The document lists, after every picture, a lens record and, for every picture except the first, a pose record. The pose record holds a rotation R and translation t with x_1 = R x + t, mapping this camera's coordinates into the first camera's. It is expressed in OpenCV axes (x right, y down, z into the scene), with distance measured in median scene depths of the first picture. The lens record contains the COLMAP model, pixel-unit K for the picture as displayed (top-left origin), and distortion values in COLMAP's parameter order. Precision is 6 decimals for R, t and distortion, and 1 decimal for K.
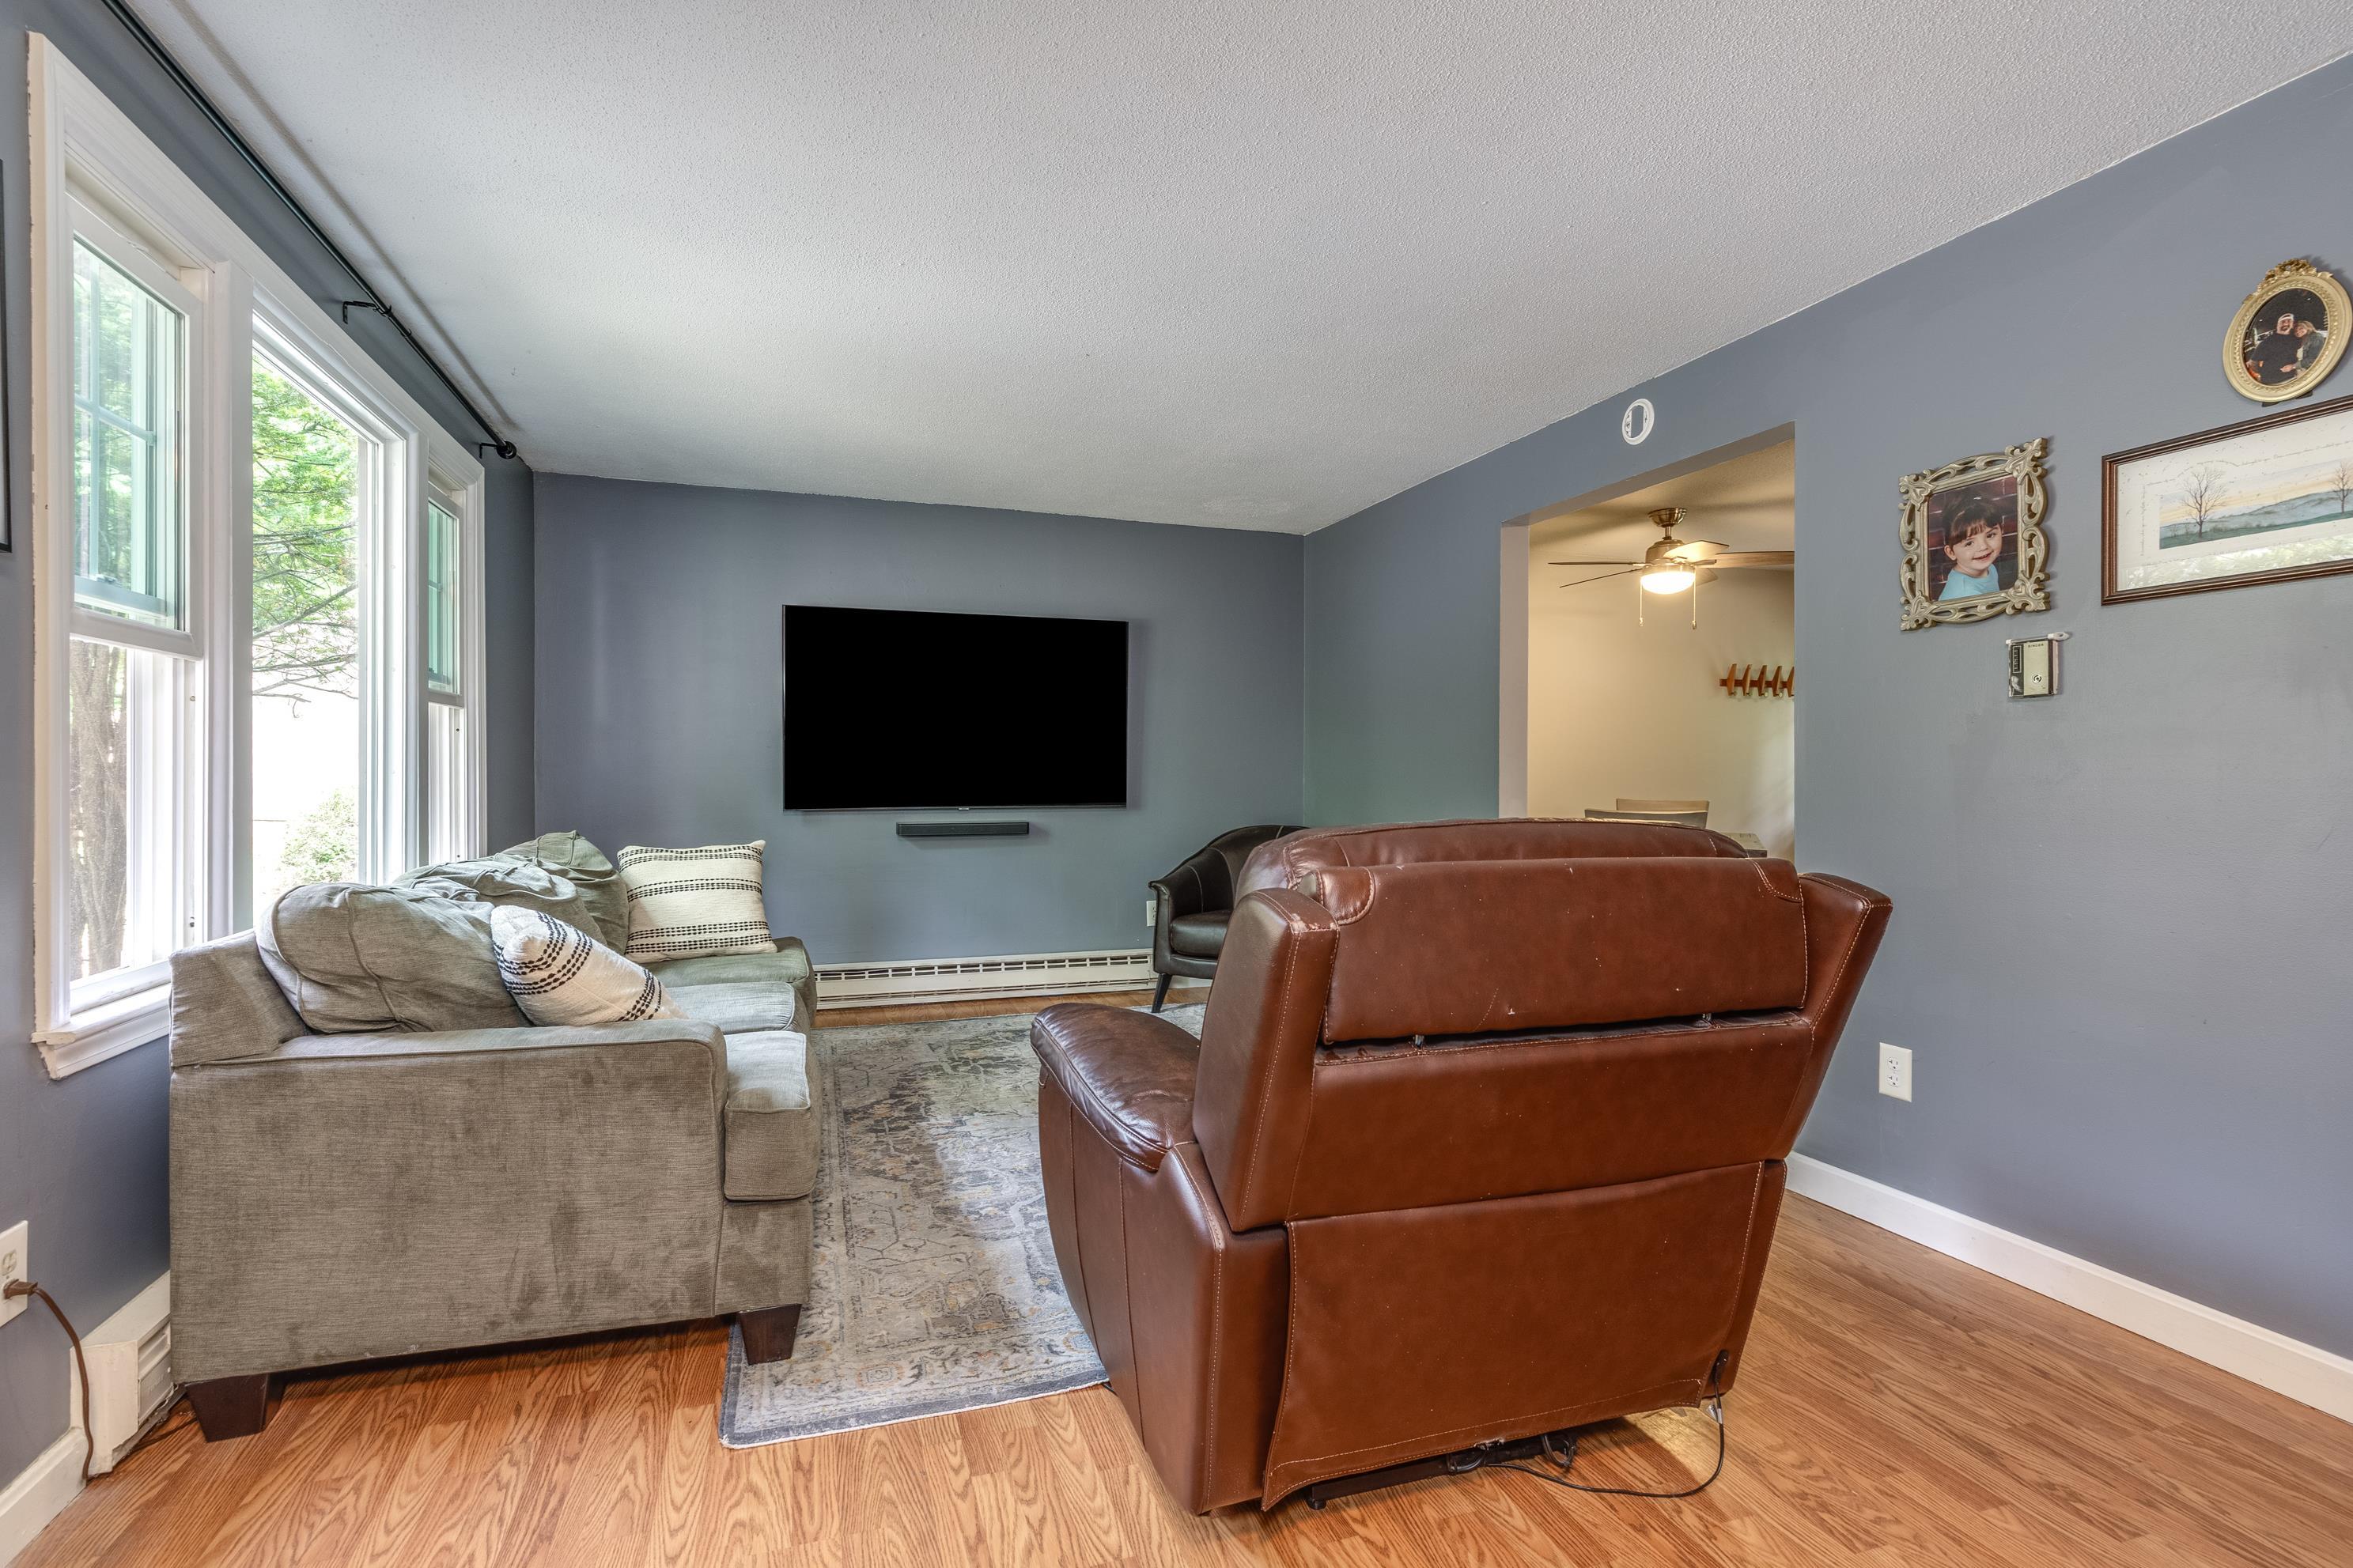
lens RADIAL K [[1088.3, 0, 1169.2], [0, 1088.3, 757.6], [0, 0, 1]] dist [0.011870, -0.000075]
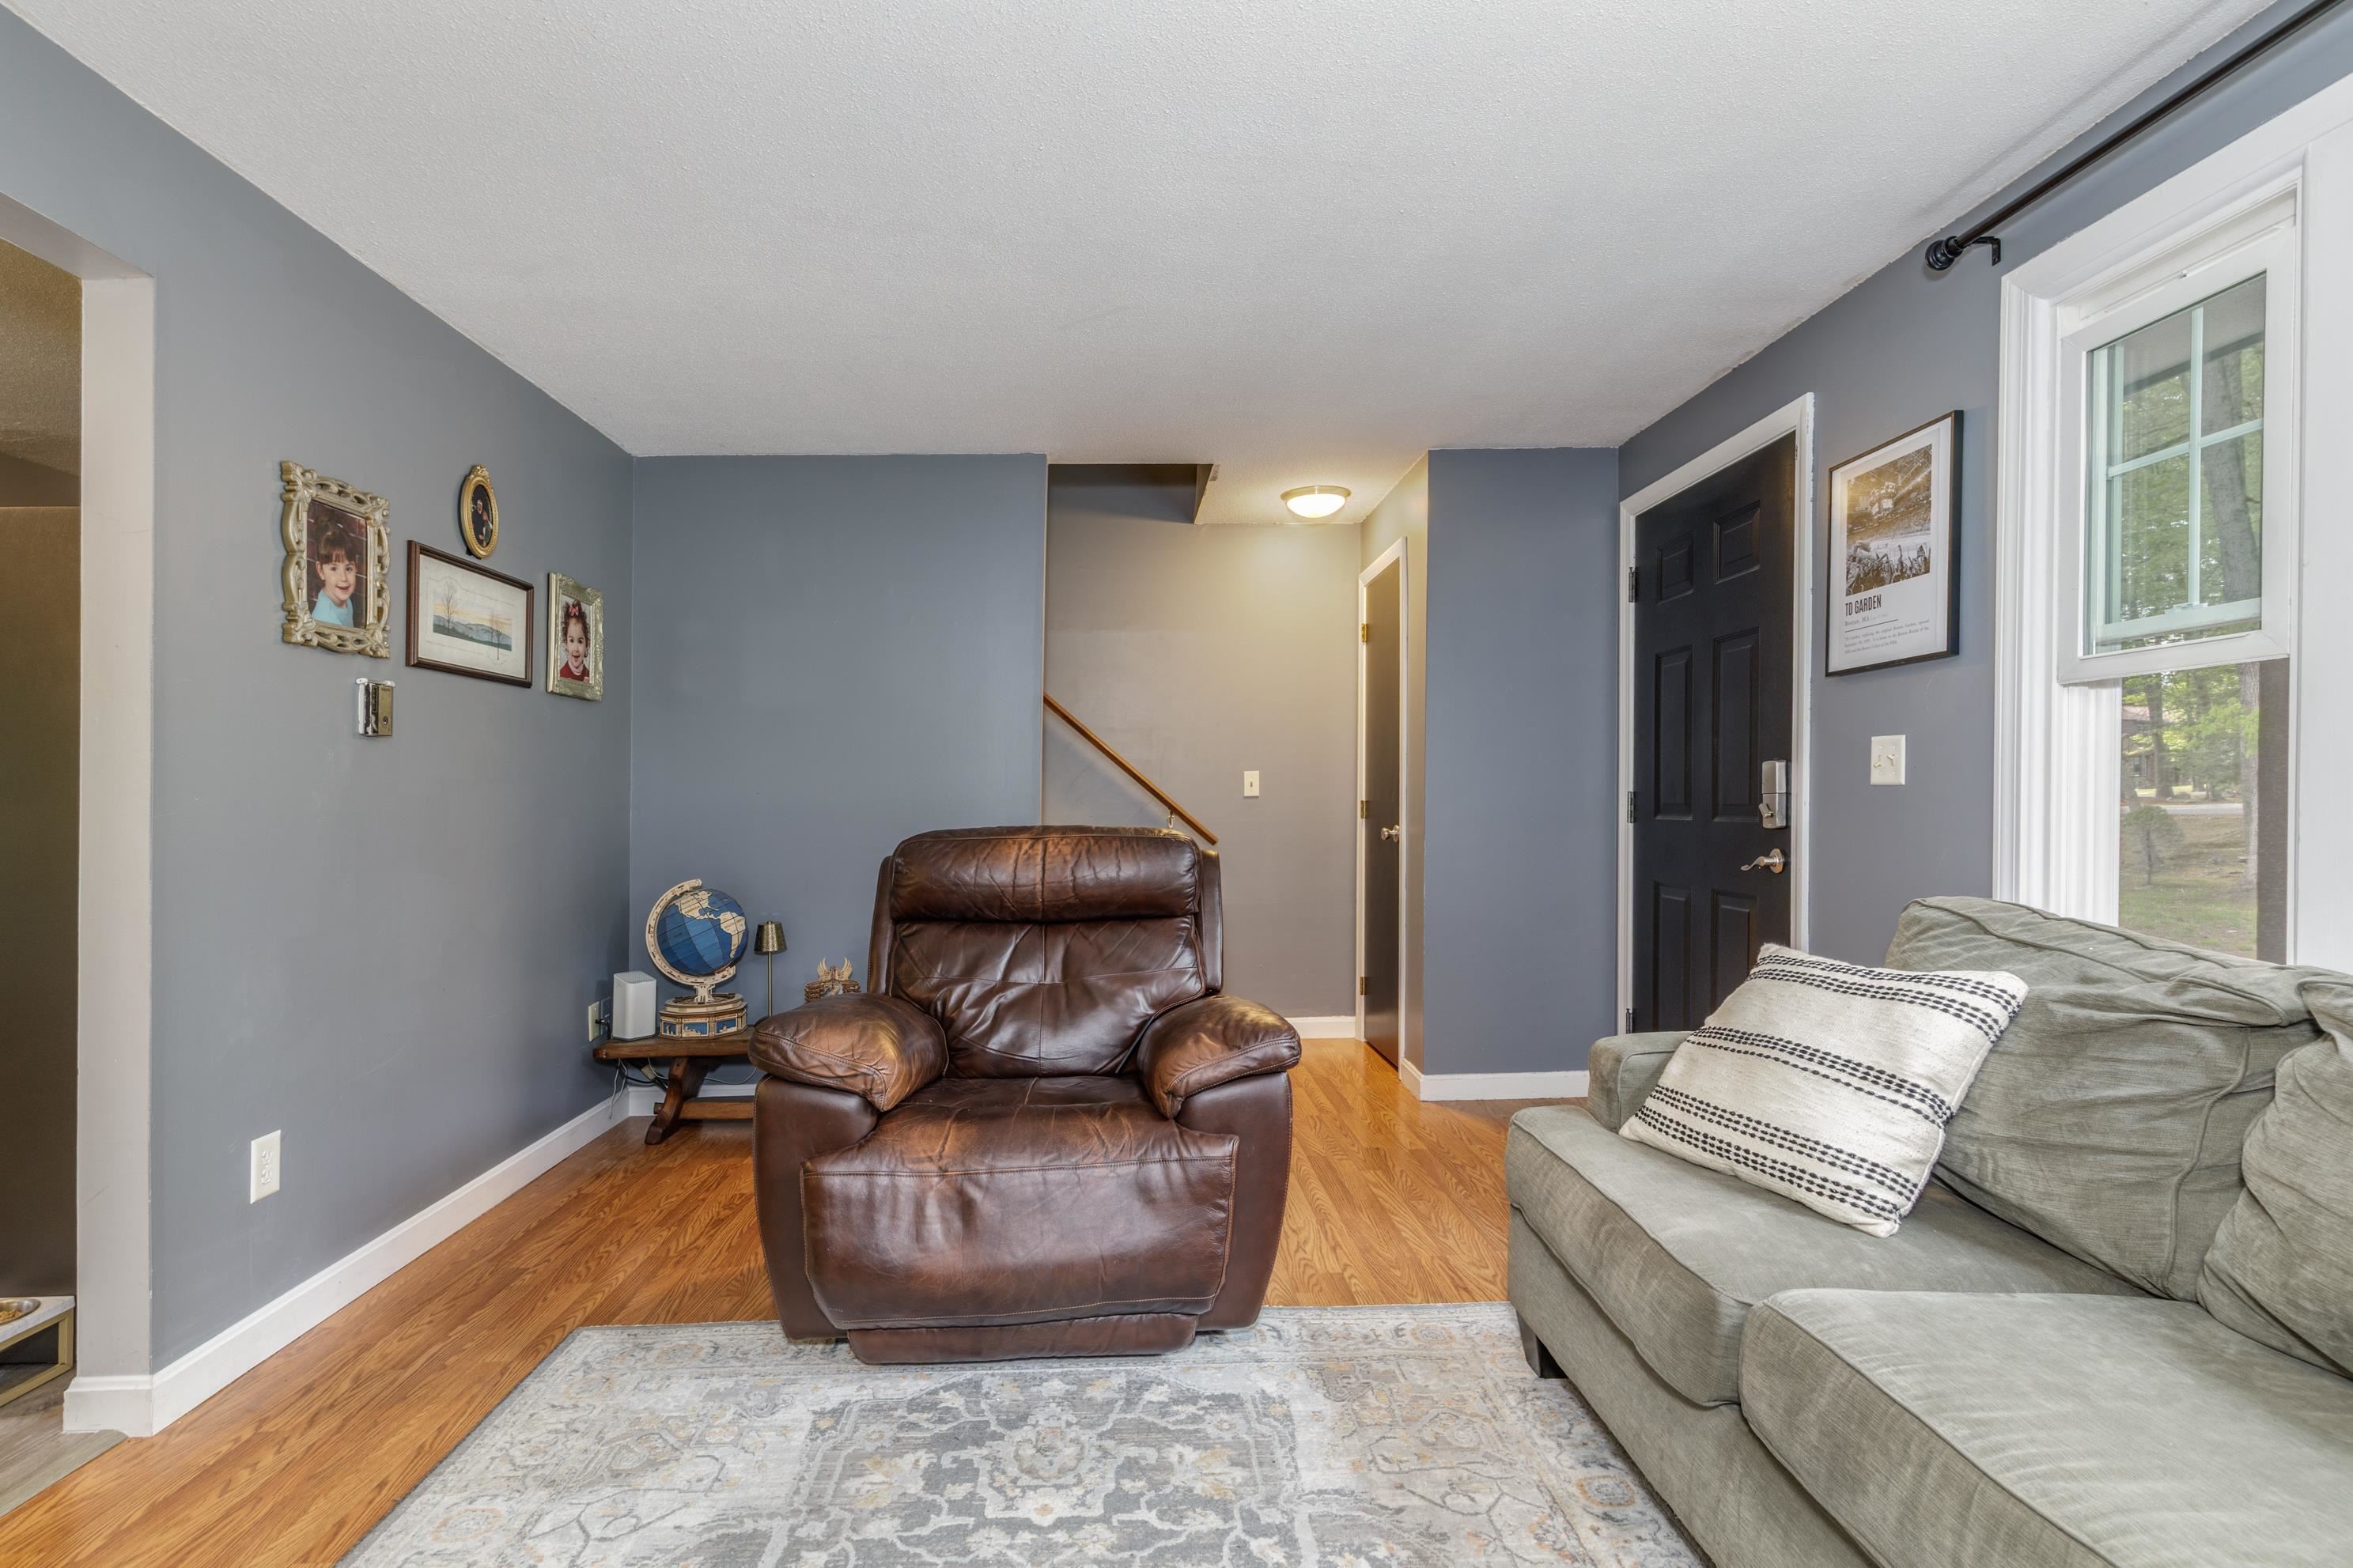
lens RADIAL K [[1115.2, 0, 1165.6], [0, 1115.2, 813.1], [0, 0, 1]] dist [0.001234, -0.000144]
pose [[-0.960649, 0.002487, 0.277754, -0.176070], [0.001649, 0.999993, -0.003249, 0.018138], [-0.277760, -0.002663, -0.960647, 1.200498]]
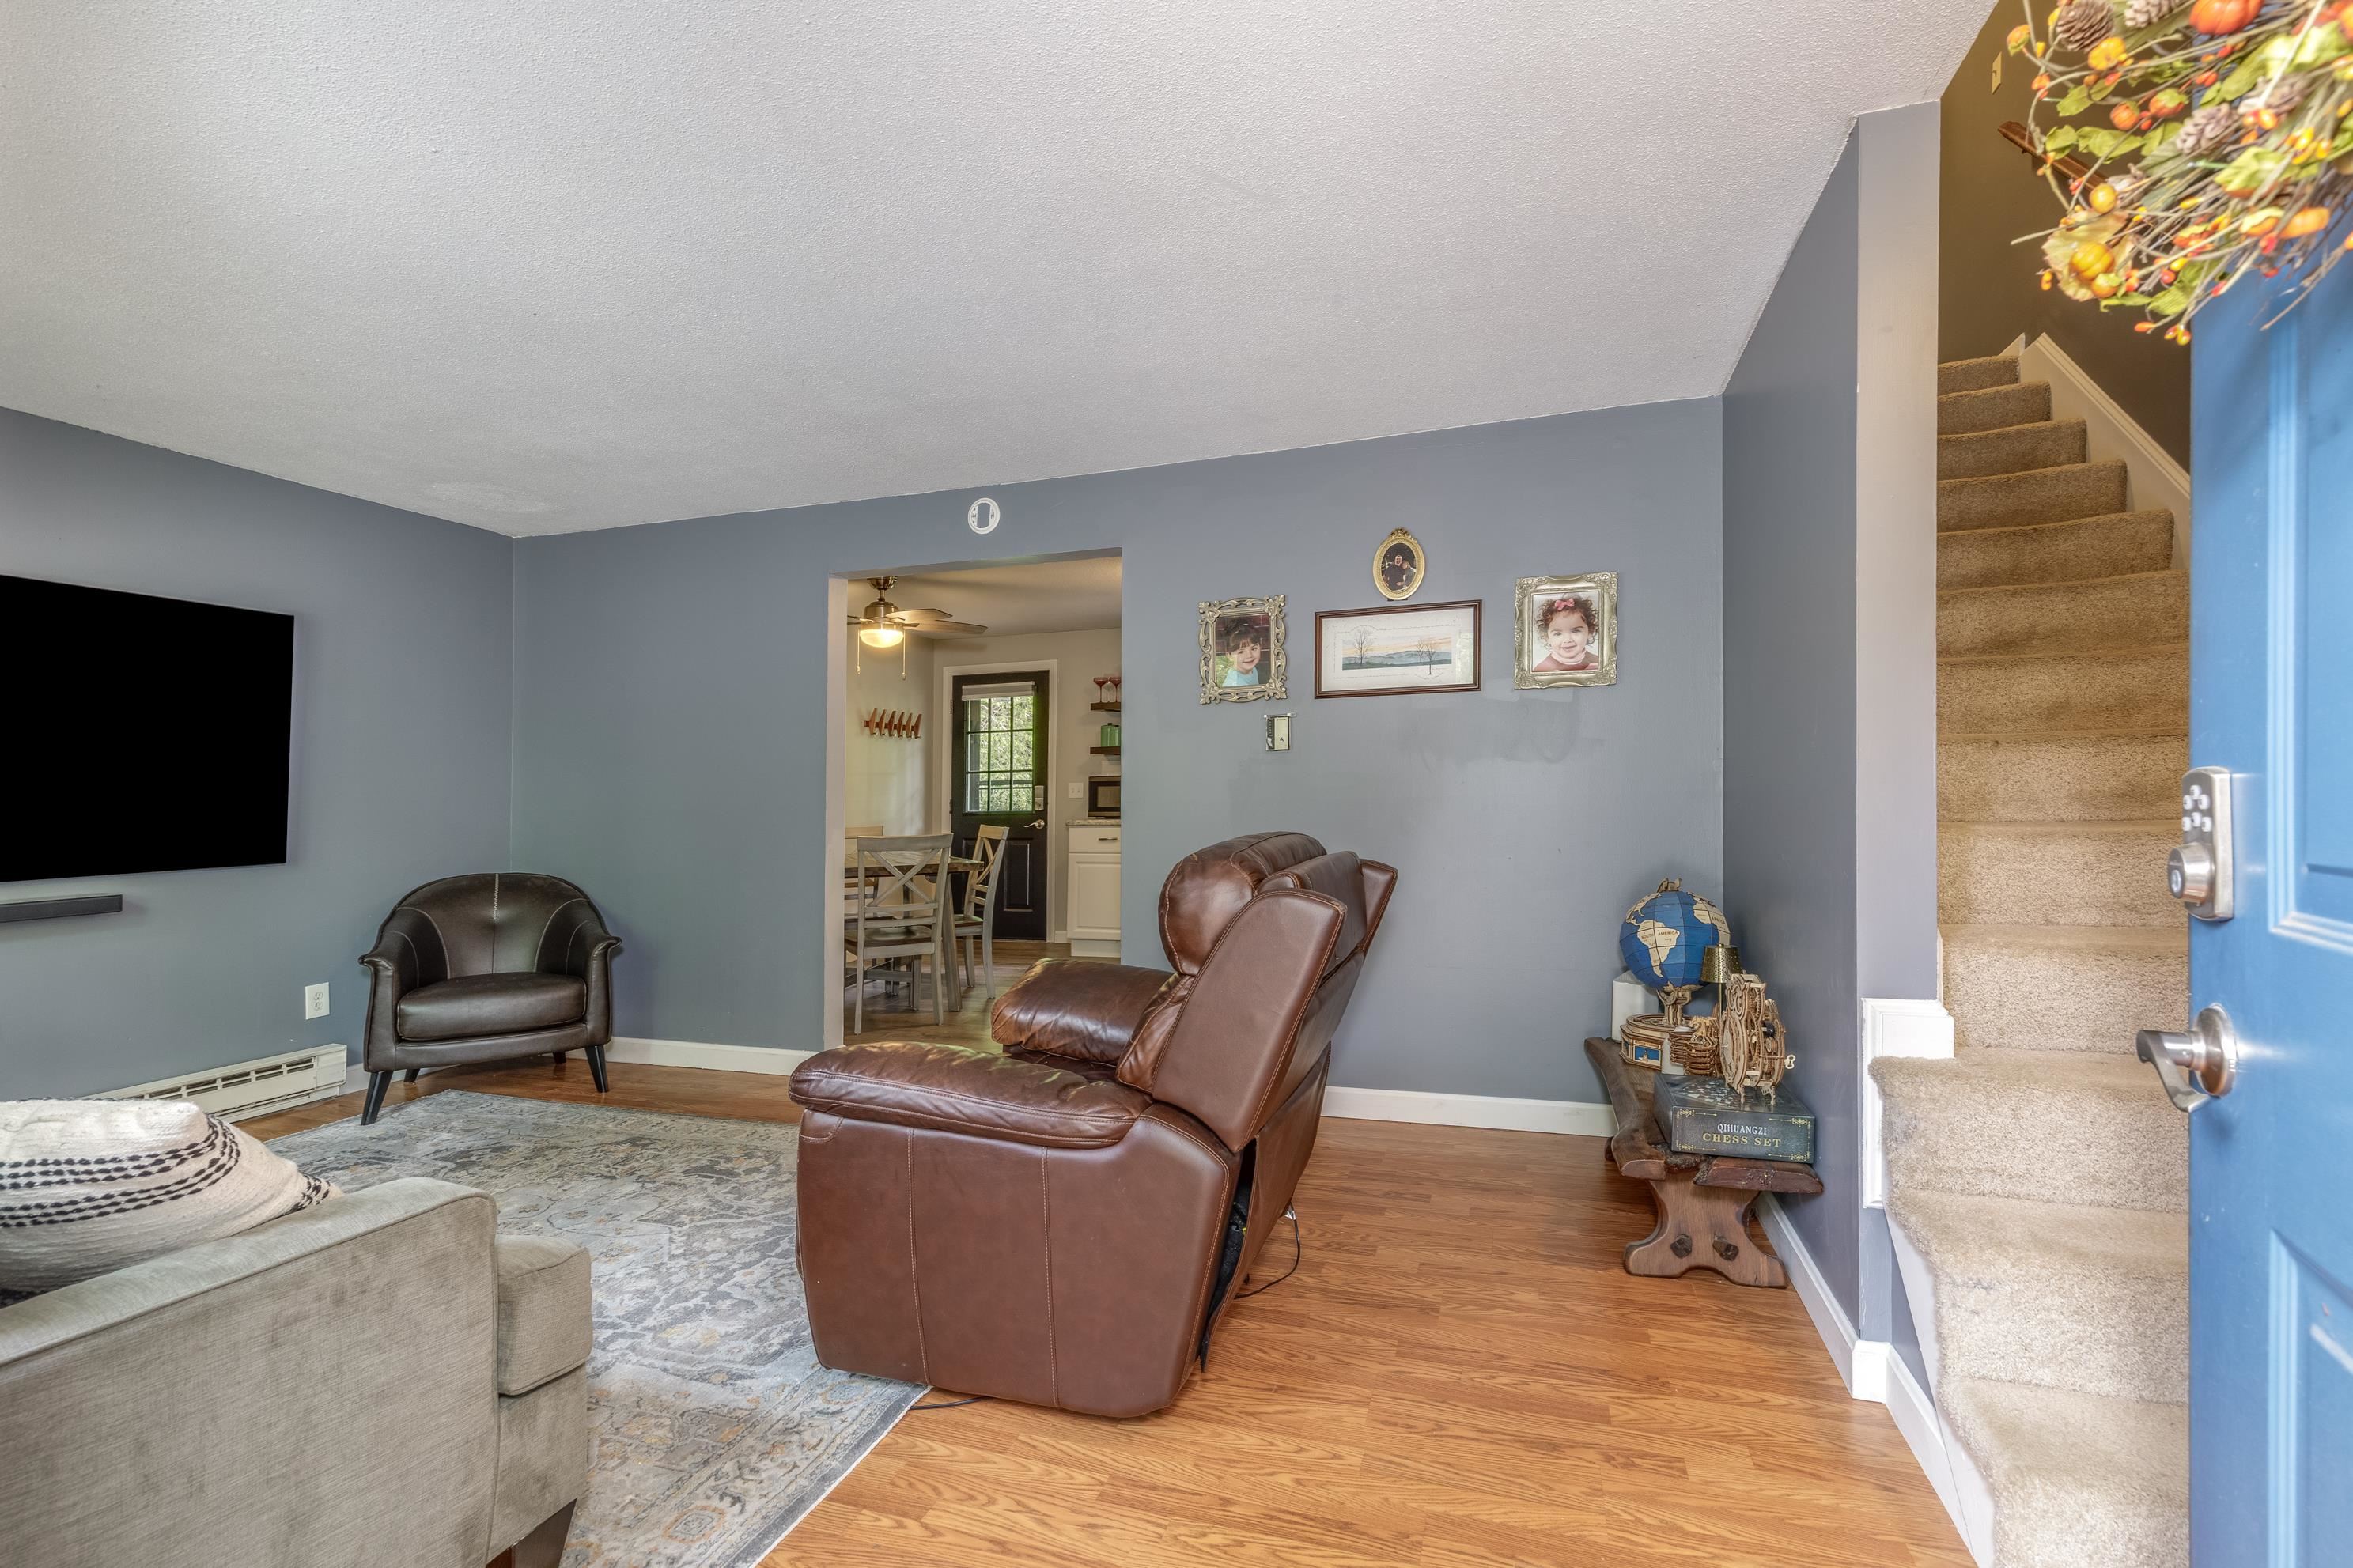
lens RADIAL K [[1077.7, 0, 1165.2], [0, 1077.7, 787.3], [0, 0, 1]] dist [0.004556, -0.000836]
pose [[0.602802, -0.008678, 0.797843, -0.391400], [0.009159, 0.999950, 0.003957, -0.005923], [-0.797838, 0.004922, 0.602852, 0.107134]]
